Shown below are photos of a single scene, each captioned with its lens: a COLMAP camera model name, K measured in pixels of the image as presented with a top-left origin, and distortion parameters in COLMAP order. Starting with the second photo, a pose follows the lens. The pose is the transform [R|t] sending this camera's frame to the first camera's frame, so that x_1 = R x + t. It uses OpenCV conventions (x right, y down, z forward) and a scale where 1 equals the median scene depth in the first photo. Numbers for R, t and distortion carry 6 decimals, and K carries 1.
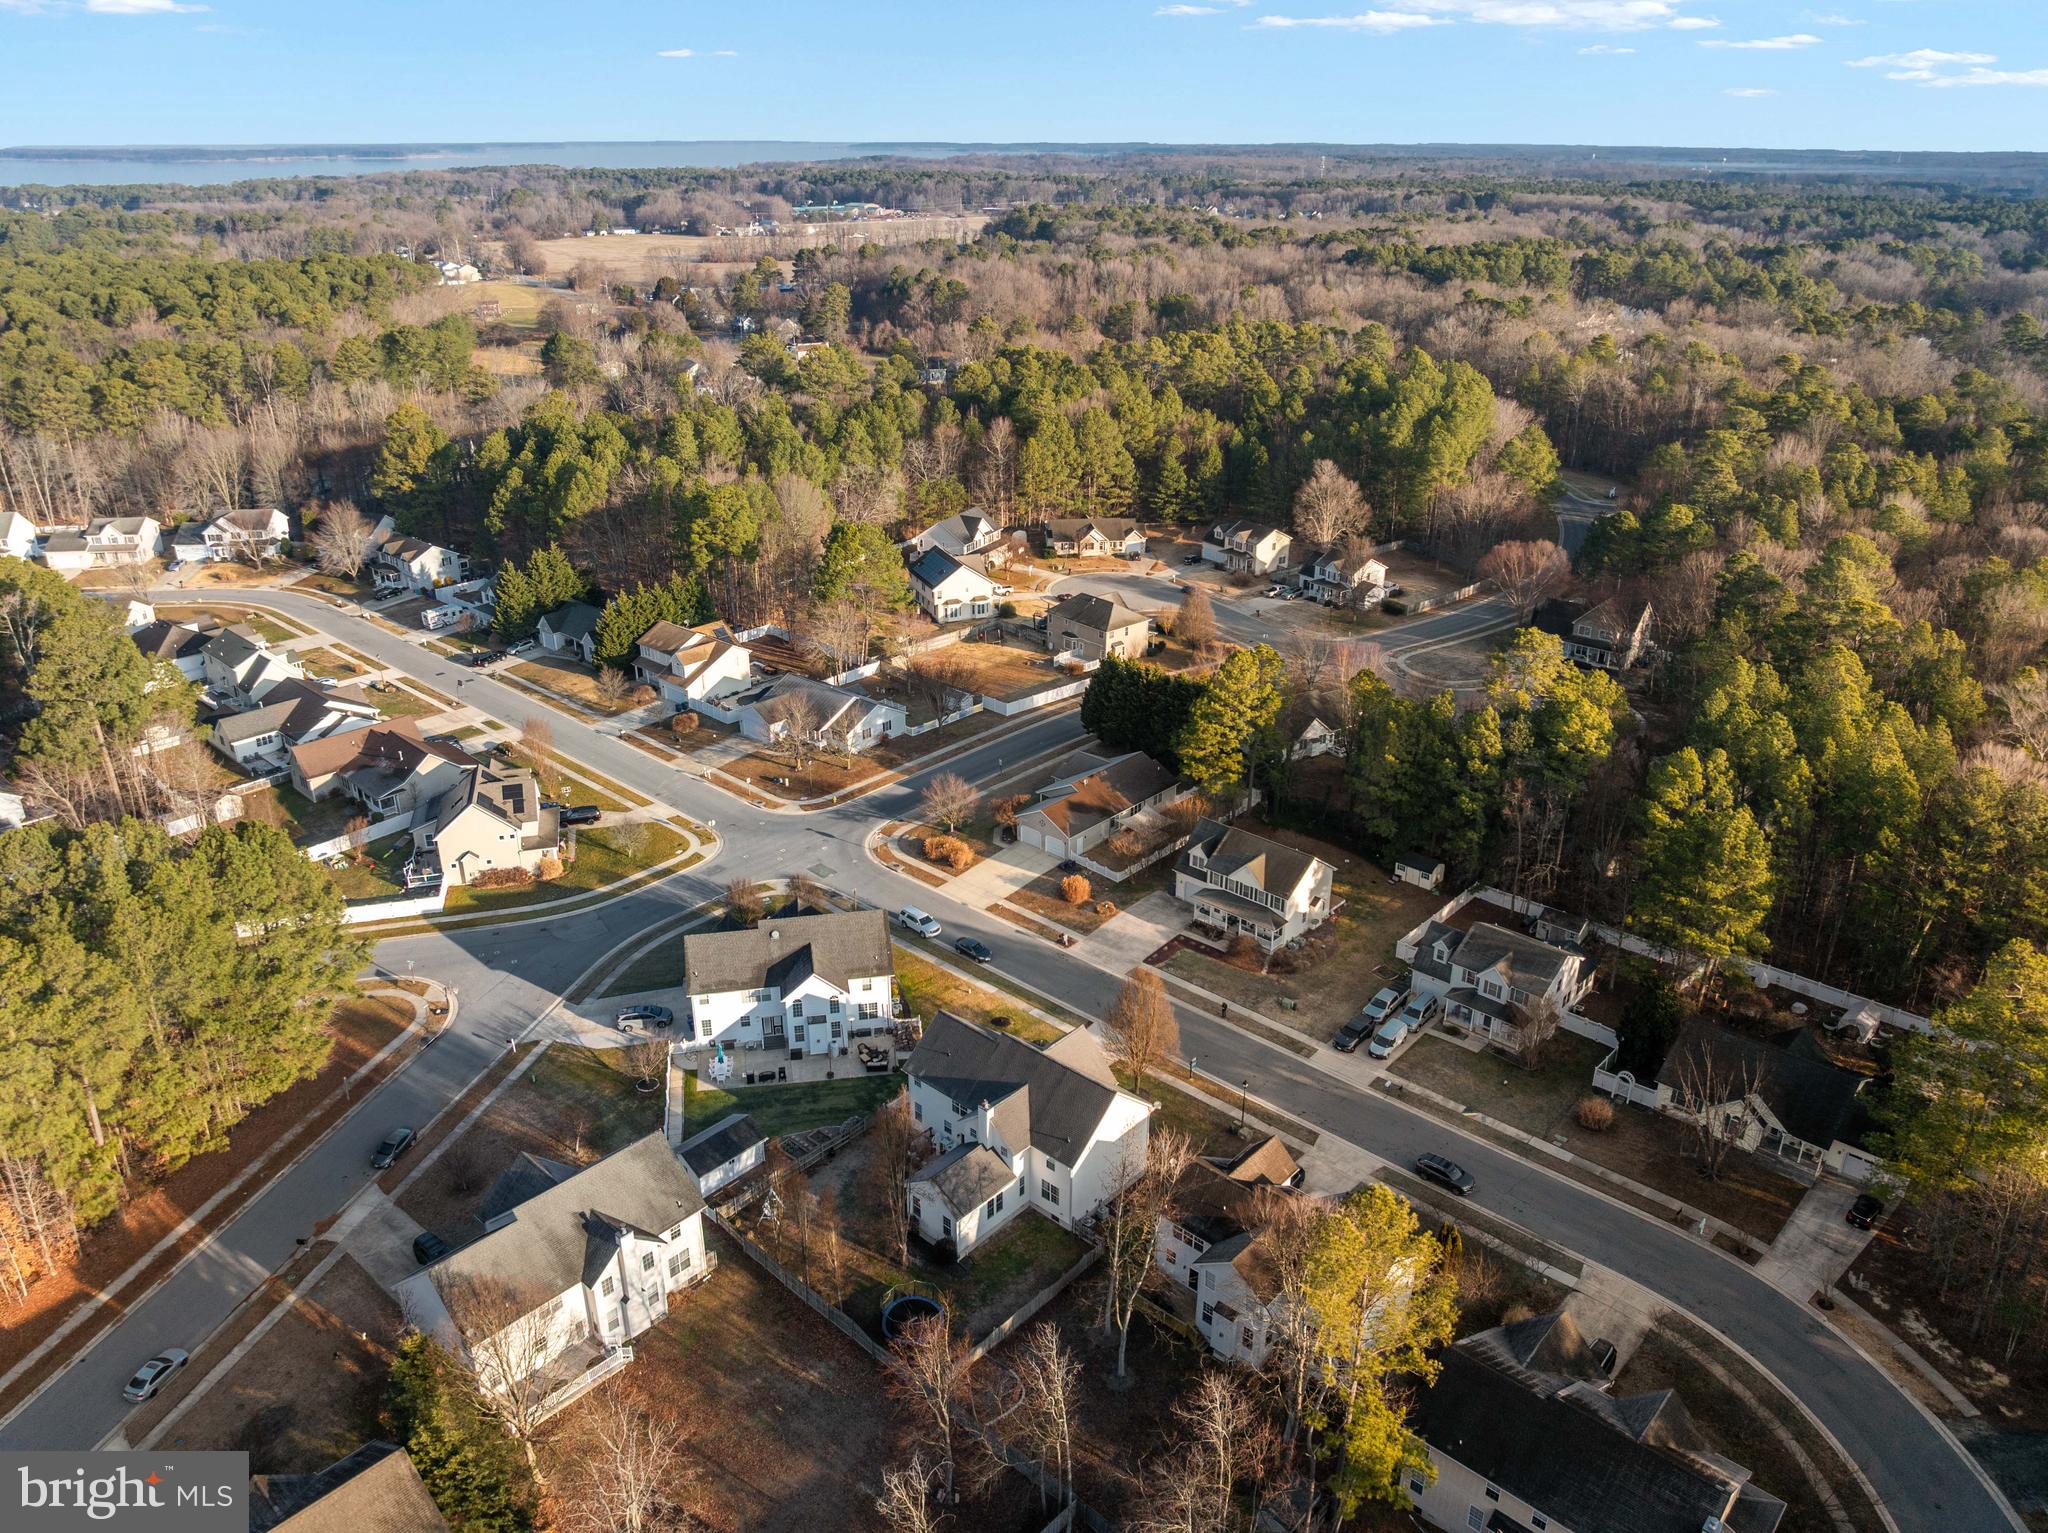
lens RADIAL K [[1442.7, 0, 1030.2], [0, 1442.7, 762.8], [0, 0, 1]] dist [-0.026279, -0.010588]
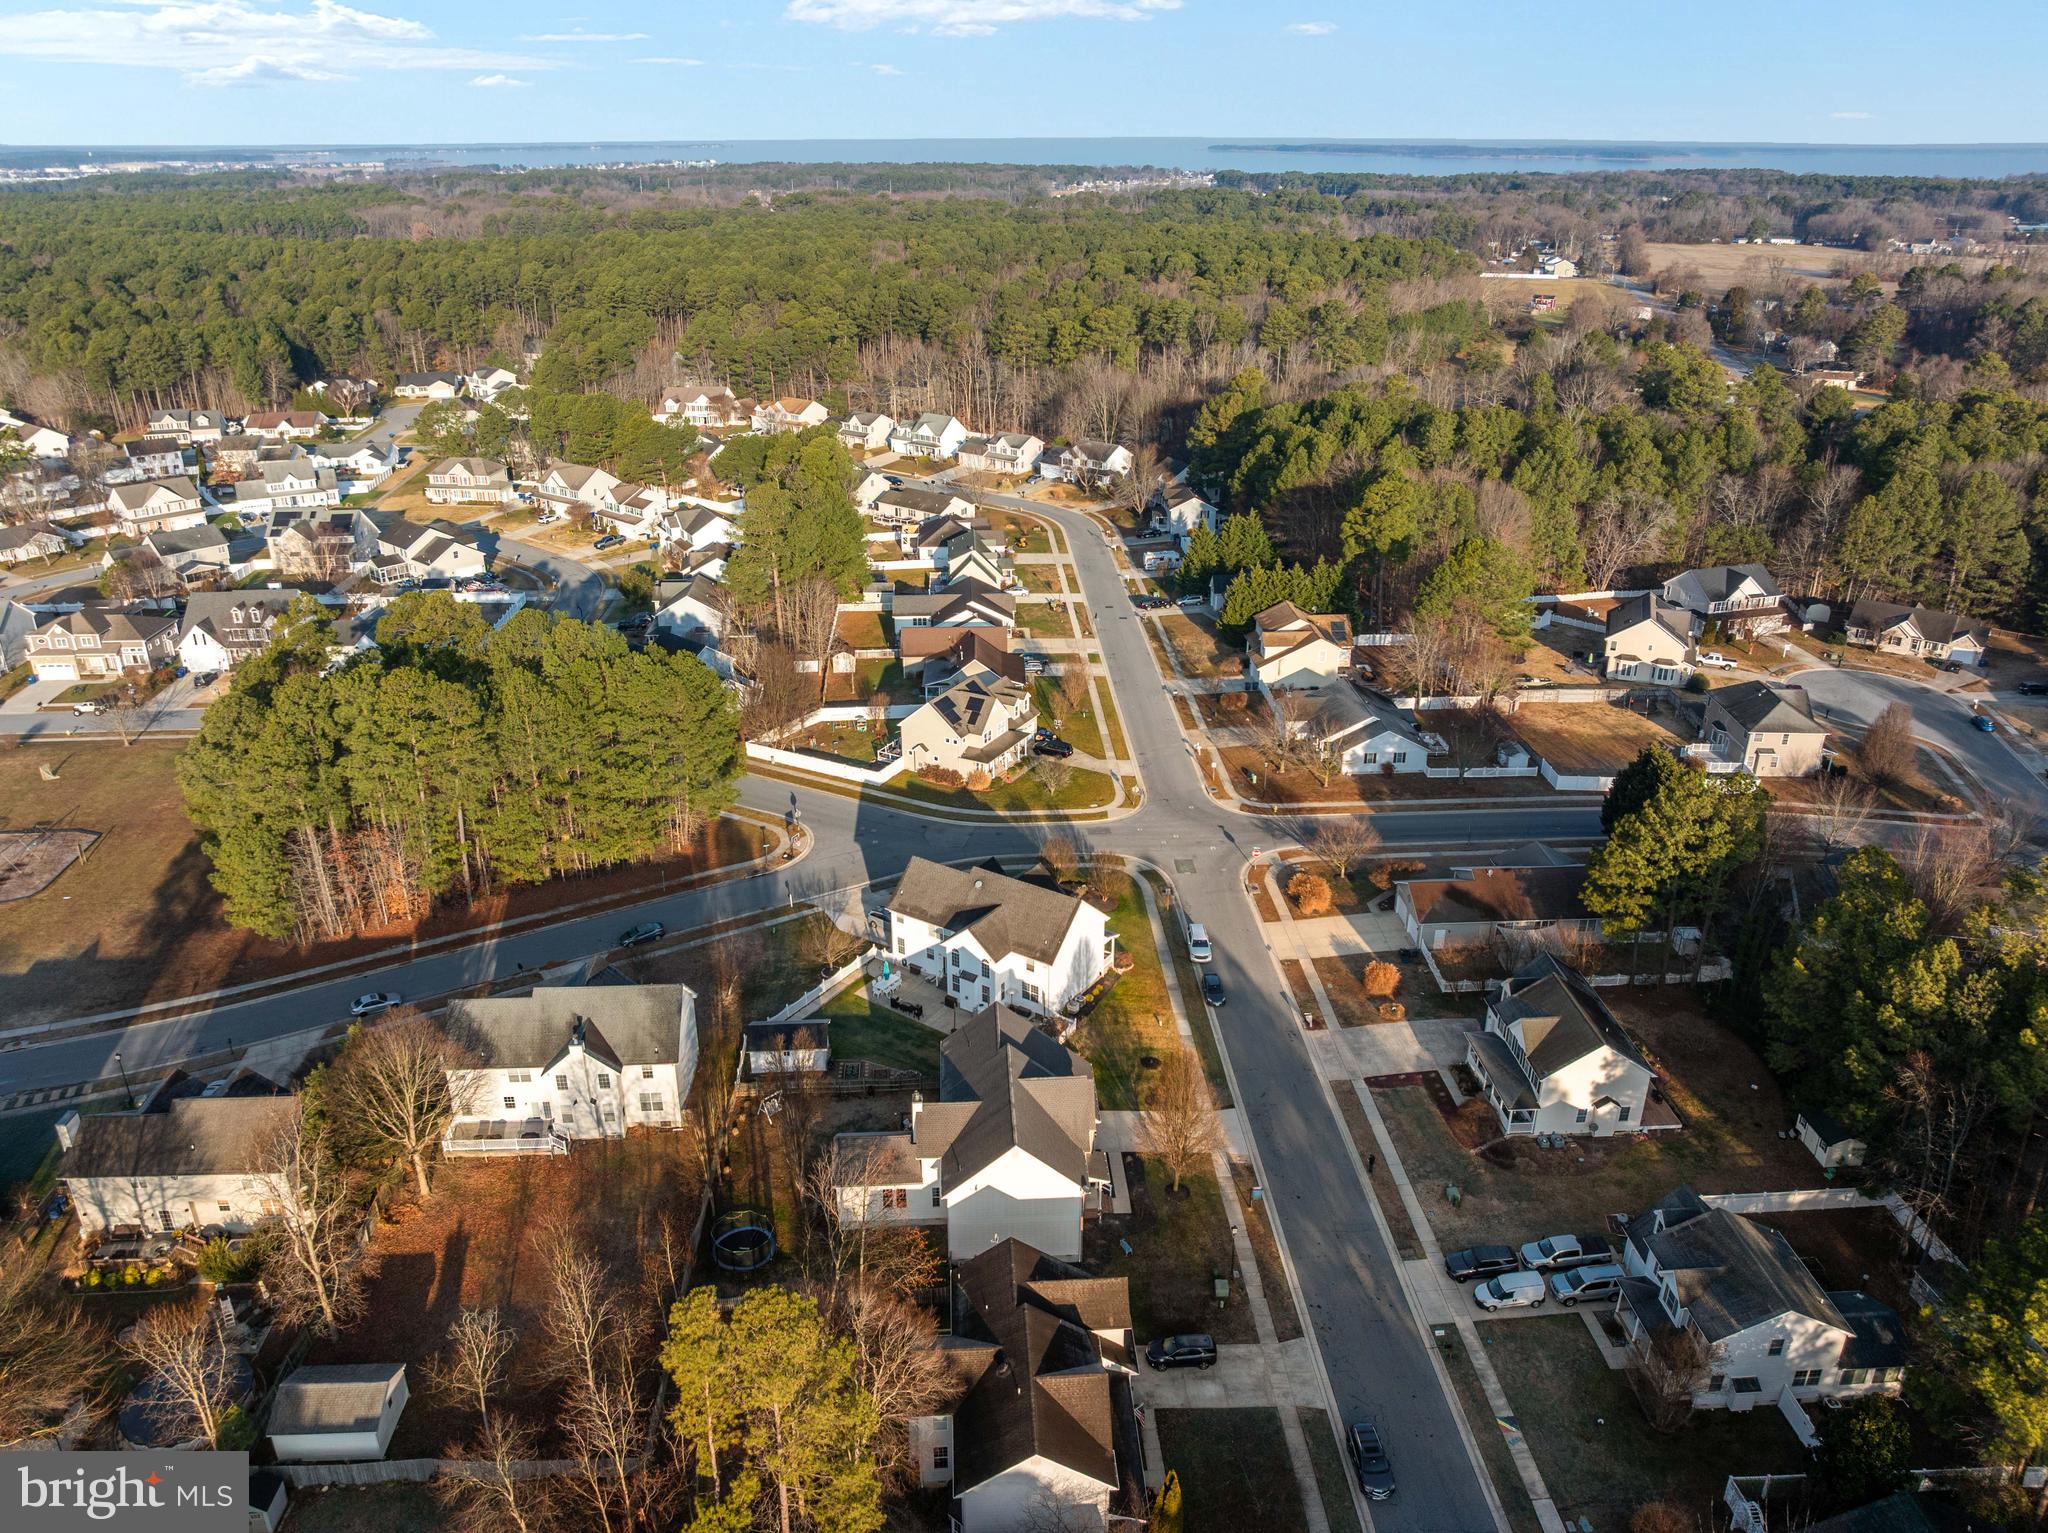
lens RADIAL K [[1442.7, 0, 1030.2], [0, 1442.7, 762.8], [0, 0, 1]] dist [-0.026279, -0.010588]
pose [[0.713740, 0.277615, -0.643043, 0.322386], [-0.278980, 0.954805, 0.102556, -0.051241], [0.642452, 0.106198, 0.758932, 0.170504]]
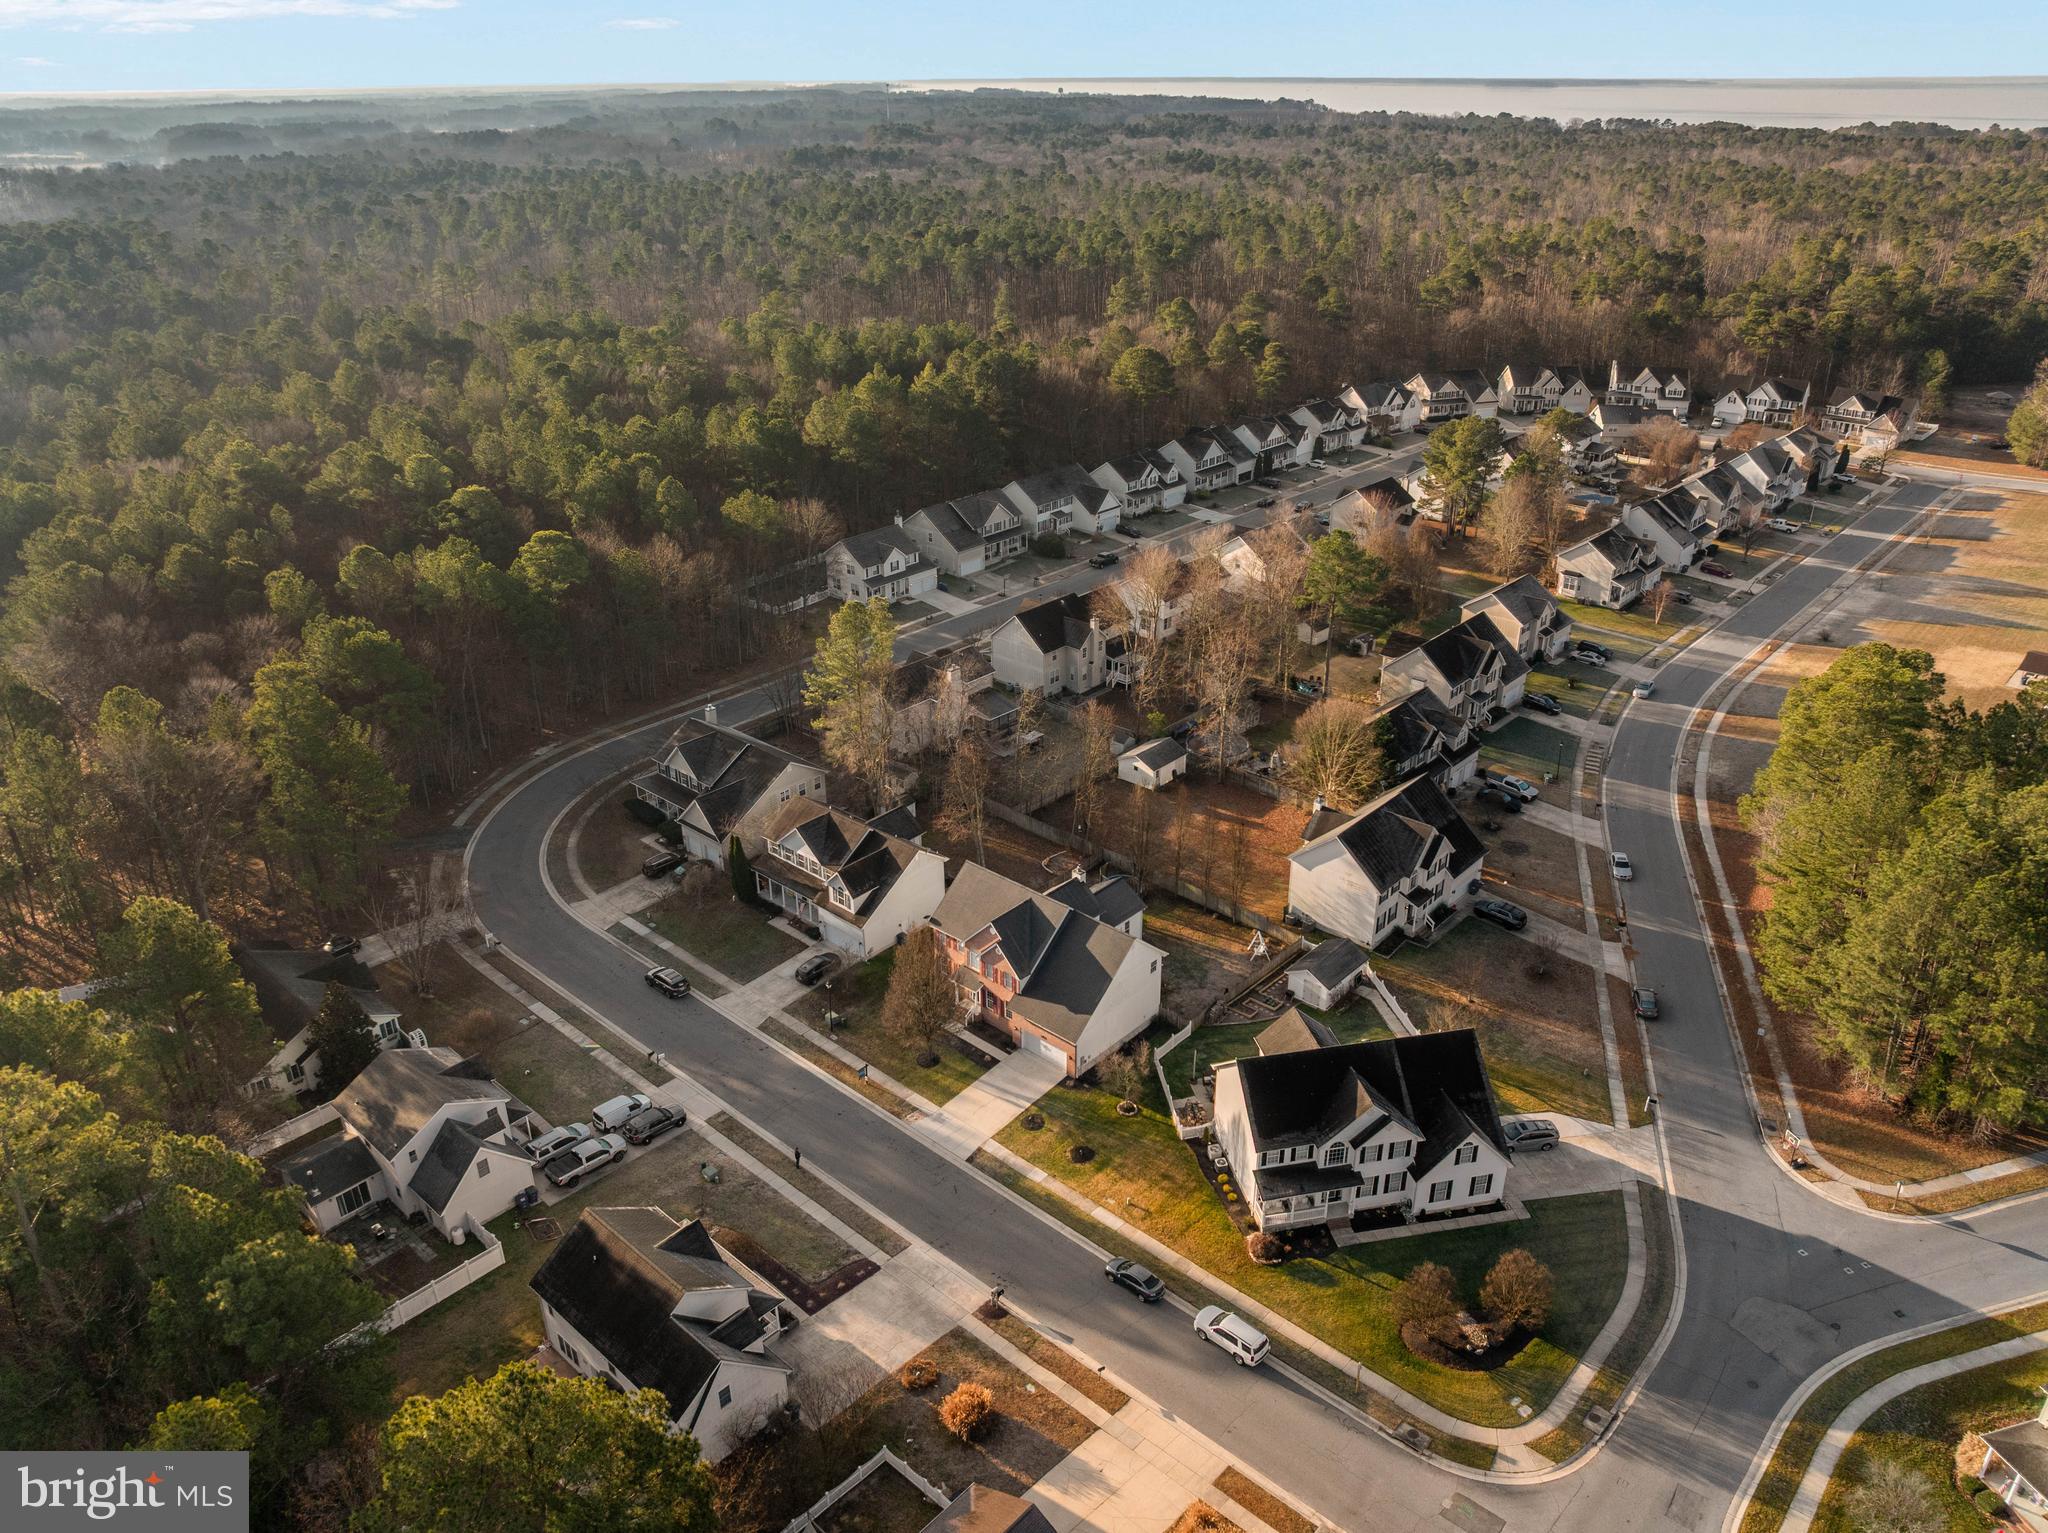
lens RADIAL K [[1450.7, 0, 1032.3], [0, 1450.7, 759.2], [0, 0, 1]] dist [-0.032051, -0.006954]
pose [[-0.999979, 0.003541, -0.005516, 0.007591], [-0.001848, 0.655025, 0.755605, -0.399628], [0.006288, 0.755599, -0.655004, 0.957631]]
